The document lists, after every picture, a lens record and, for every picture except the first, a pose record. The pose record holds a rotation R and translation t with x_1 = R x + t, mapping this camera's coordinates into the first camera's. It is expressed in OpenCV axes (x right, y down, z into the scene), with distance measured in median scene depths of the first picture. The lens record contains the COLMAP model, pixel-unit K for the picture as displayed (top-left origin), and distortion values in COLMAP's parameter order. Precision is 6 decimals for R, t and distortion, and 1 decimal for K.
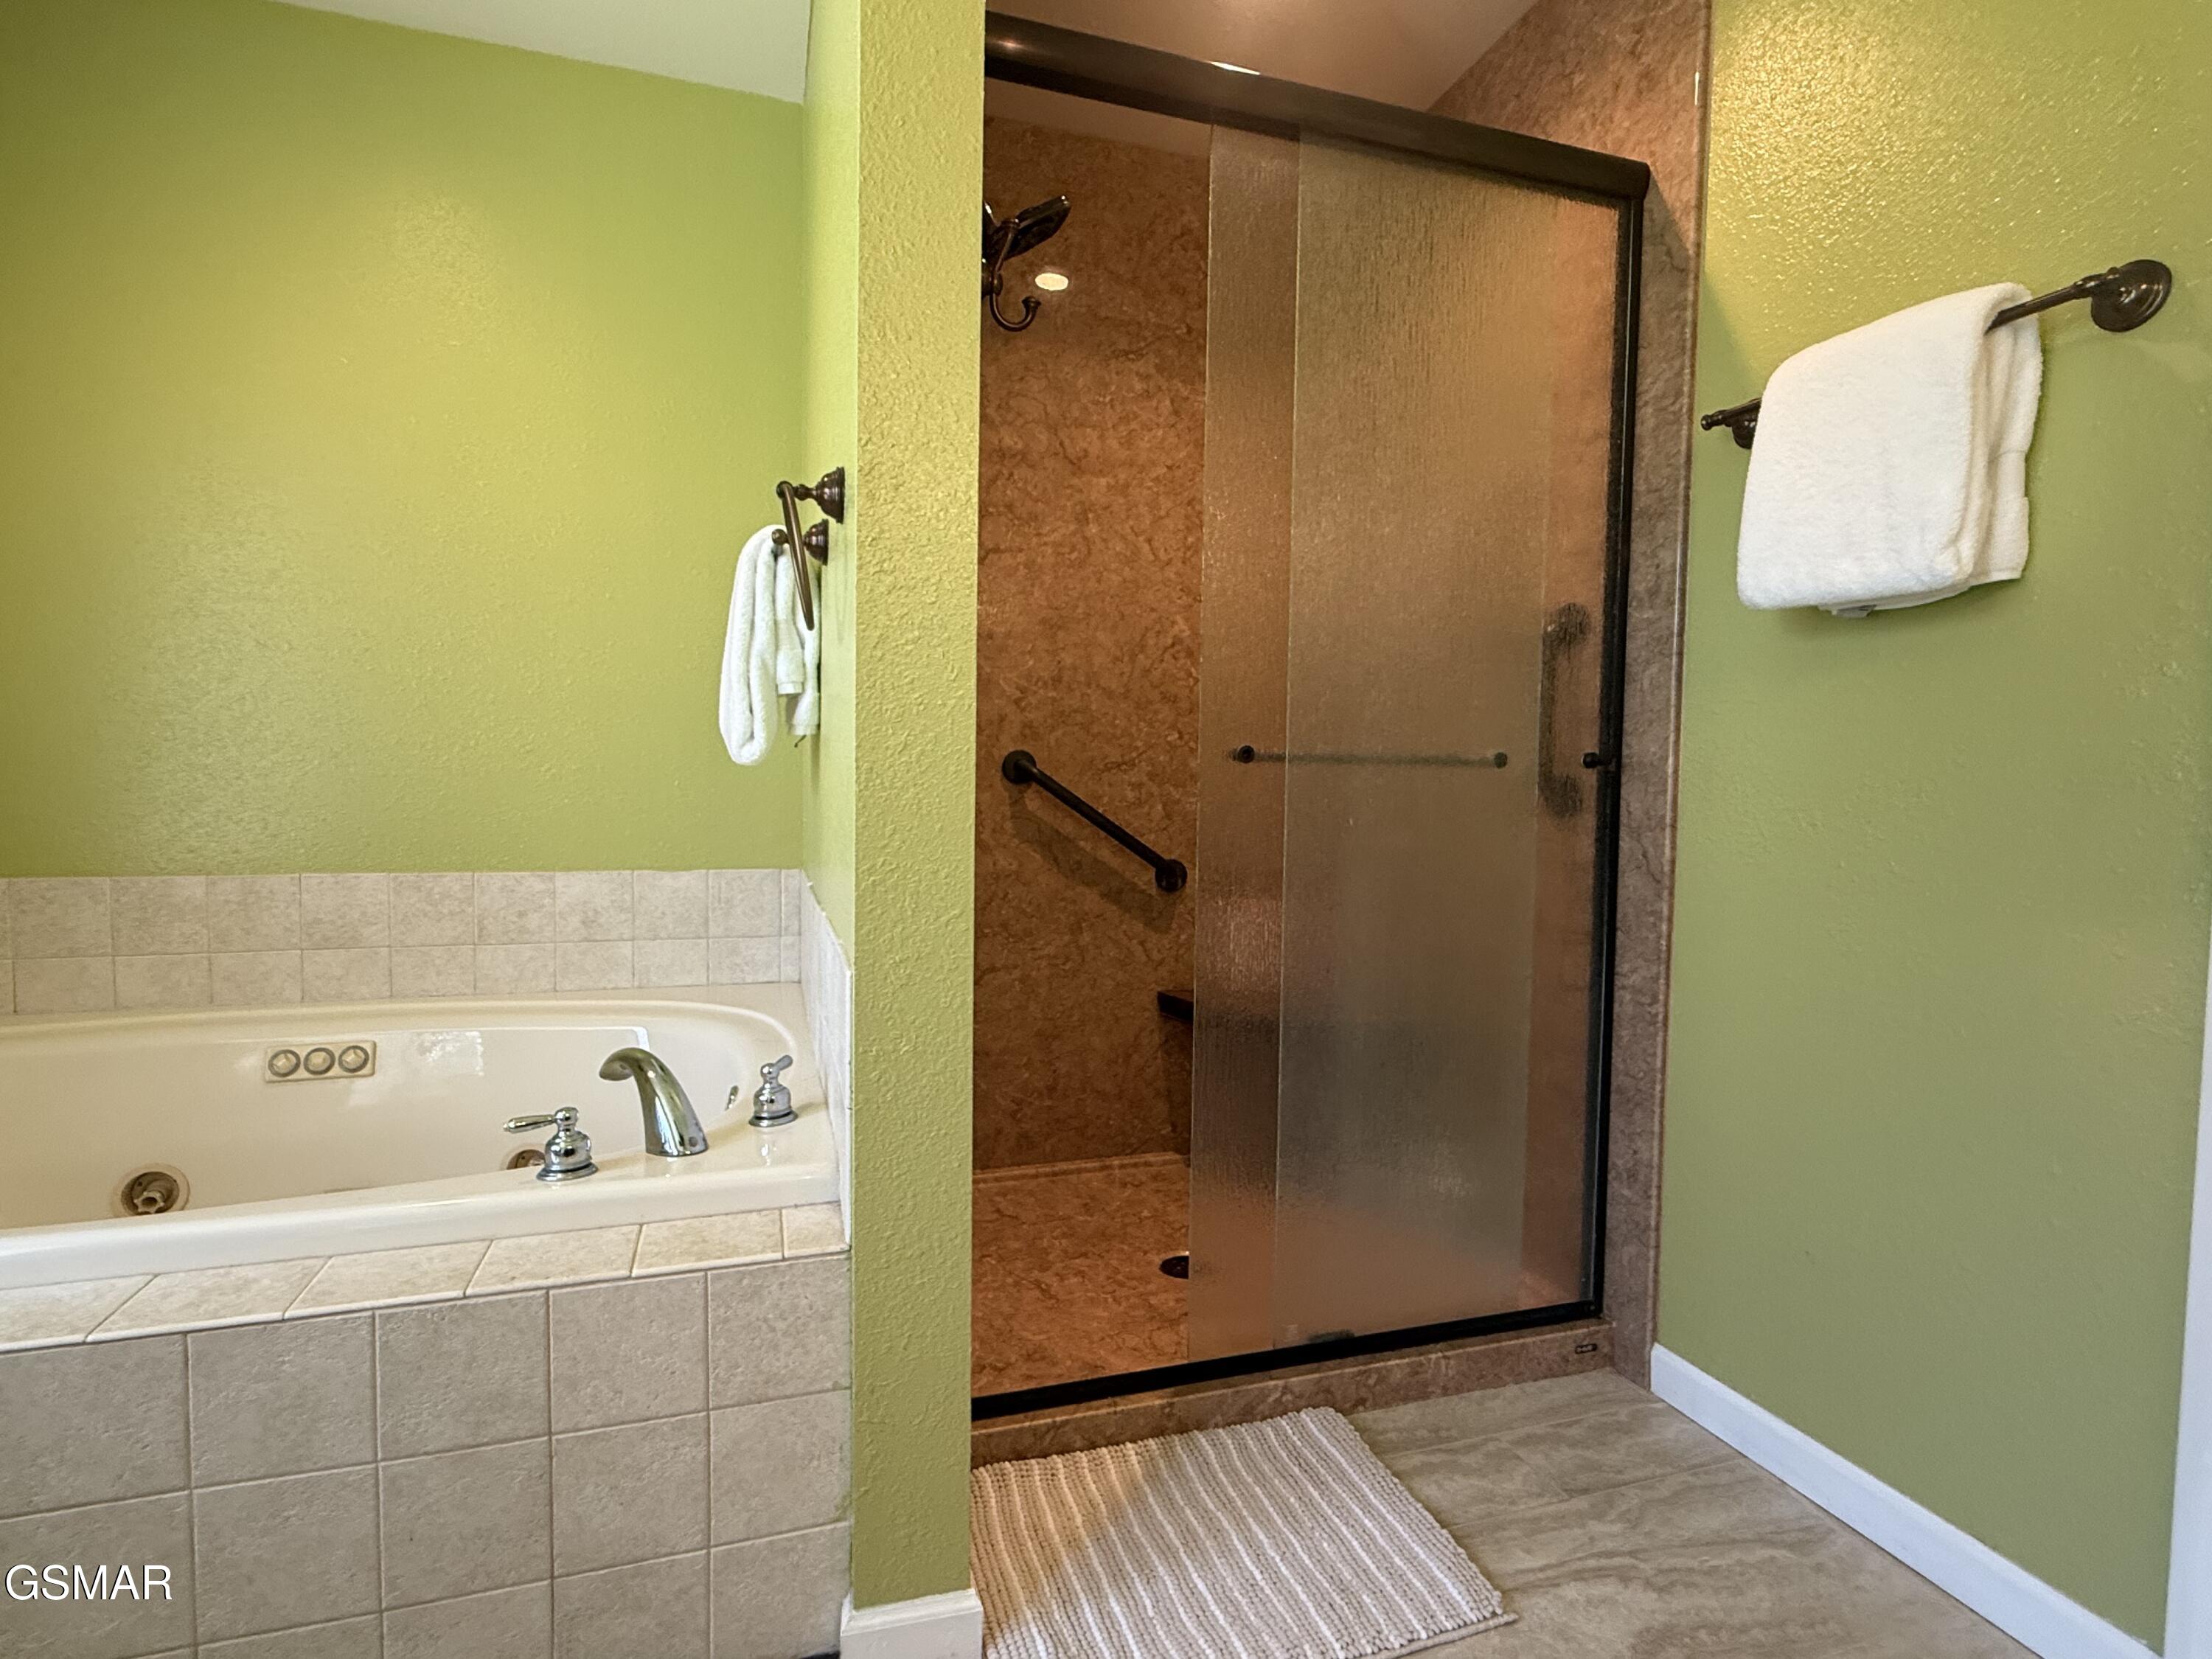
lens RADIAL K [[1085.2, 0, 1100.5], [0, 1085.2, 832.5], [0, 0, 1]] dist [-0.001489, 0.000379]
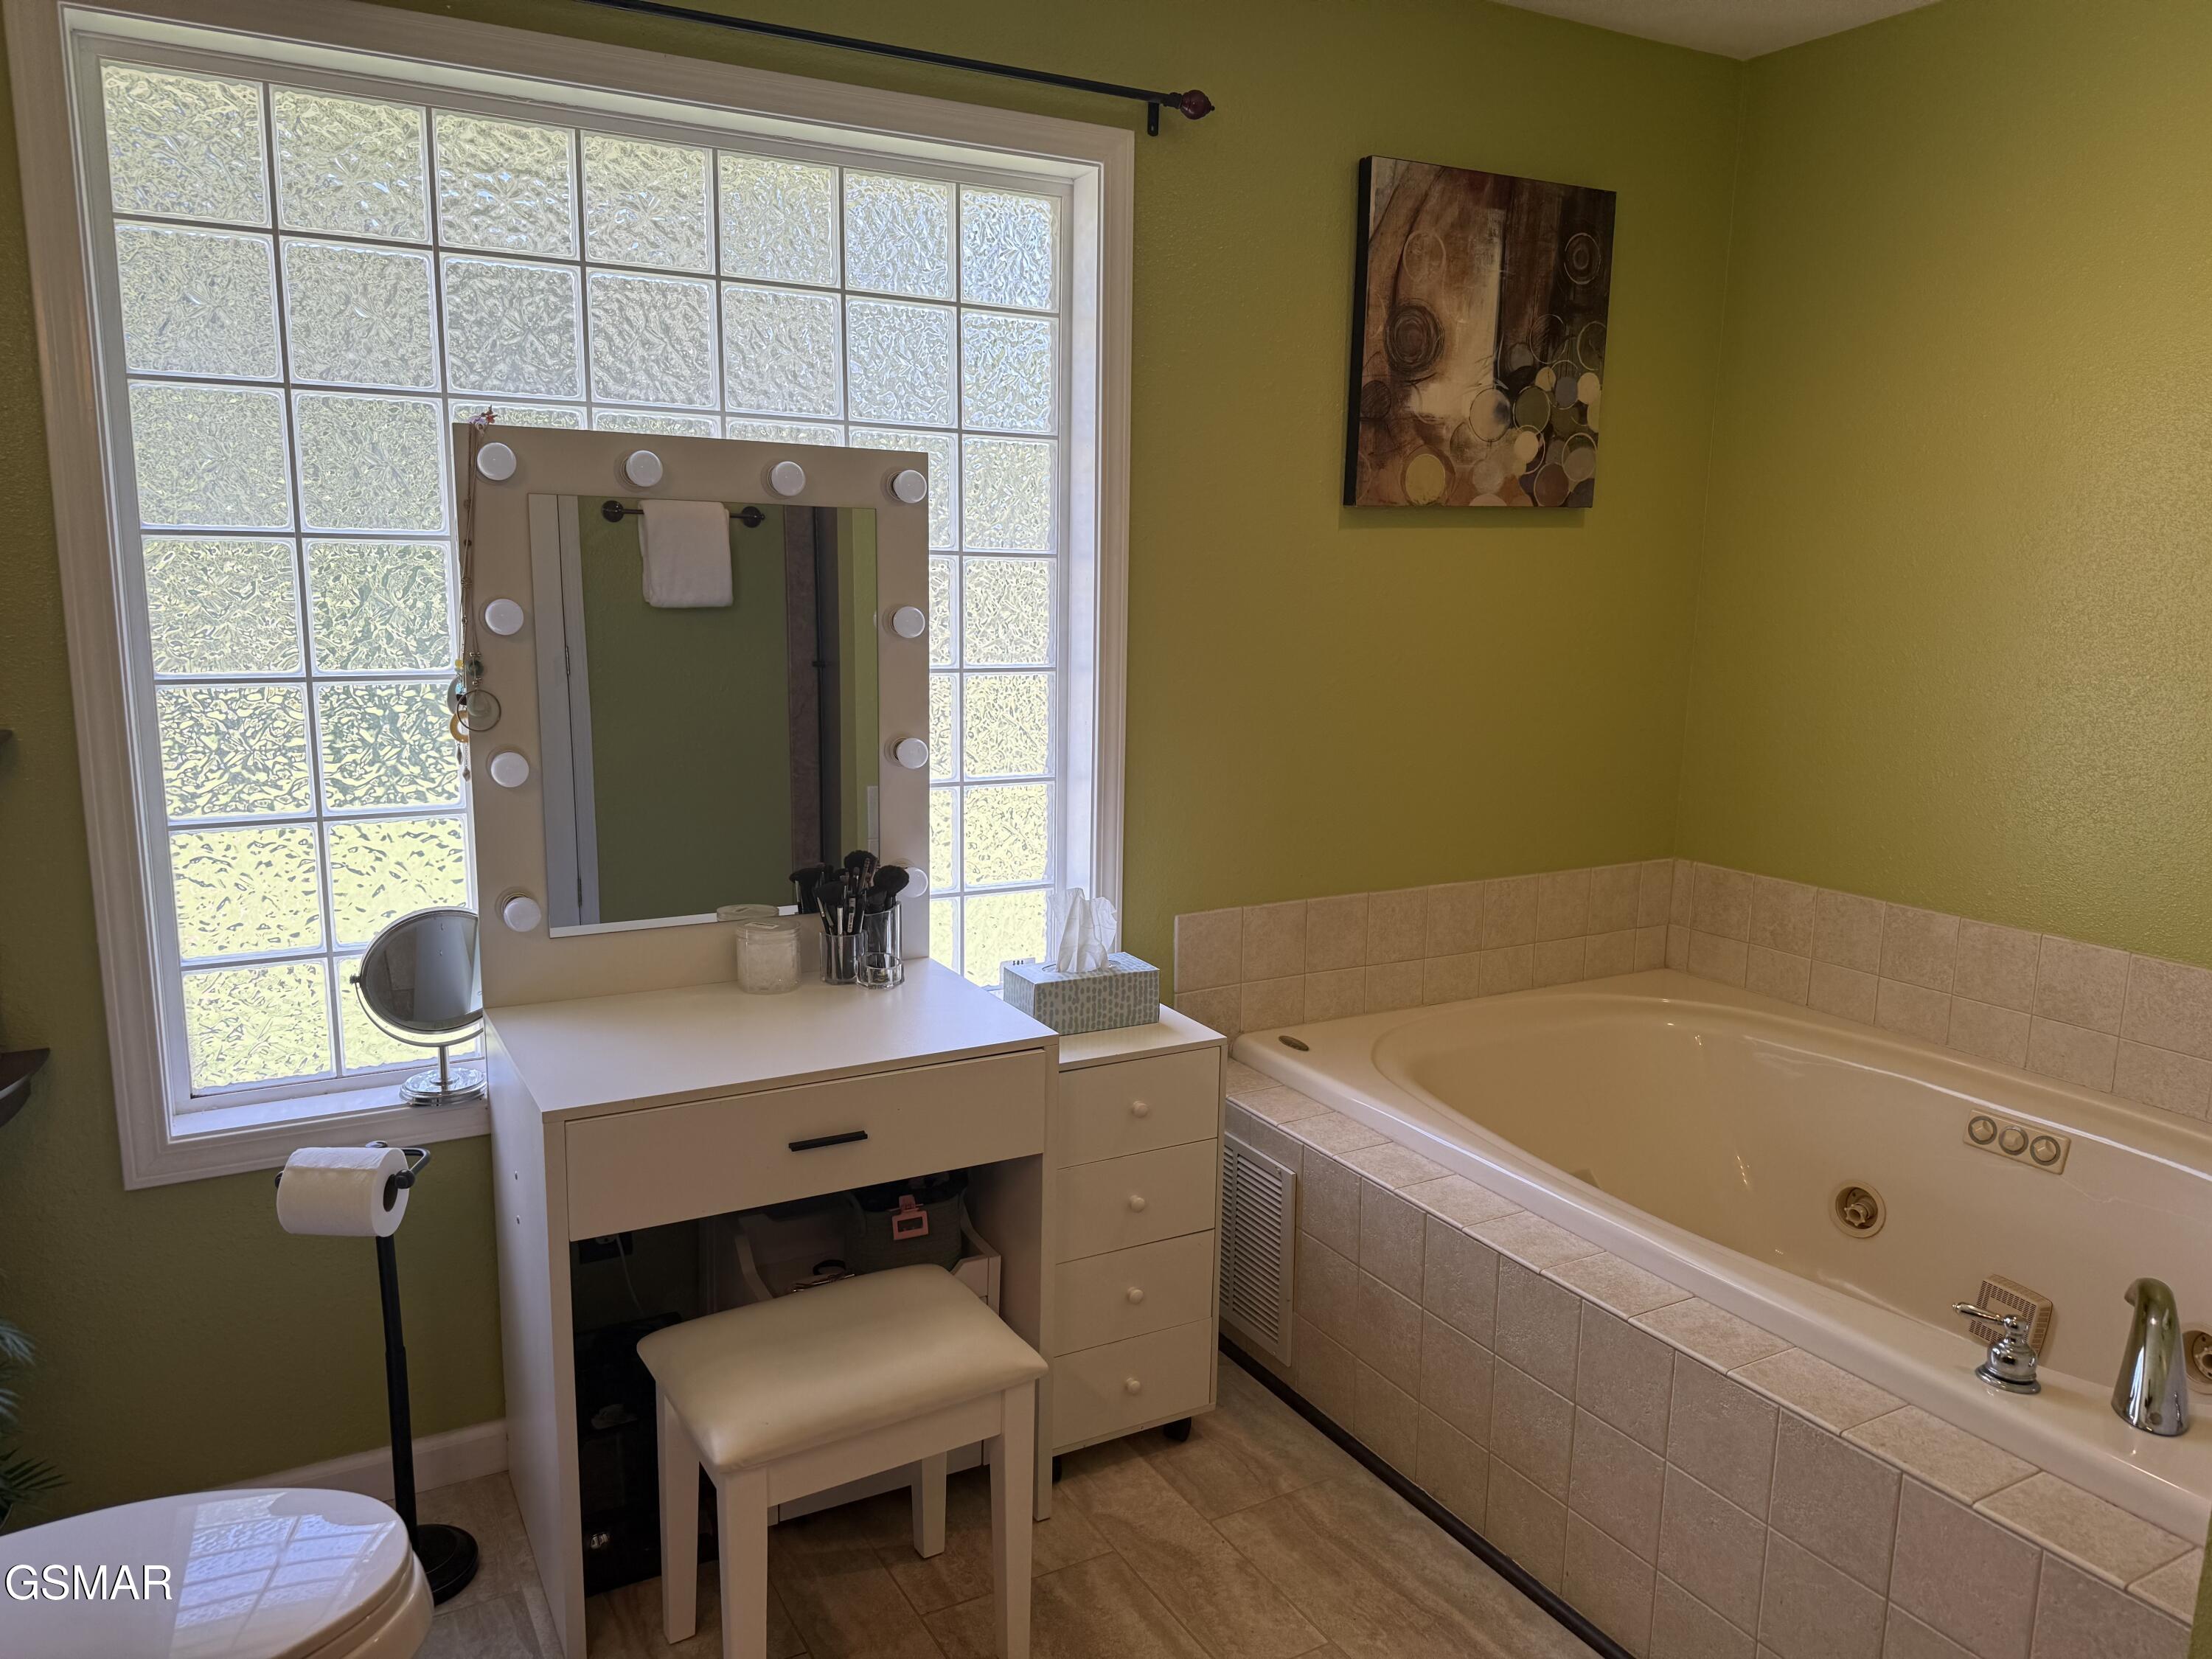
lens RADIAL K [[1564.1, 0, 1102.9], [0, 1564.1, 829.2], [0, 0, 1]] dist [-0.001293, -0.001764]
pose [[0.202488, 0.155742, -0.966821, 0.387186], [-0.064531, 0.987249, 0.145518, -0.202203], [0.977156, 0.032924, 0.209956, -0.058651]]
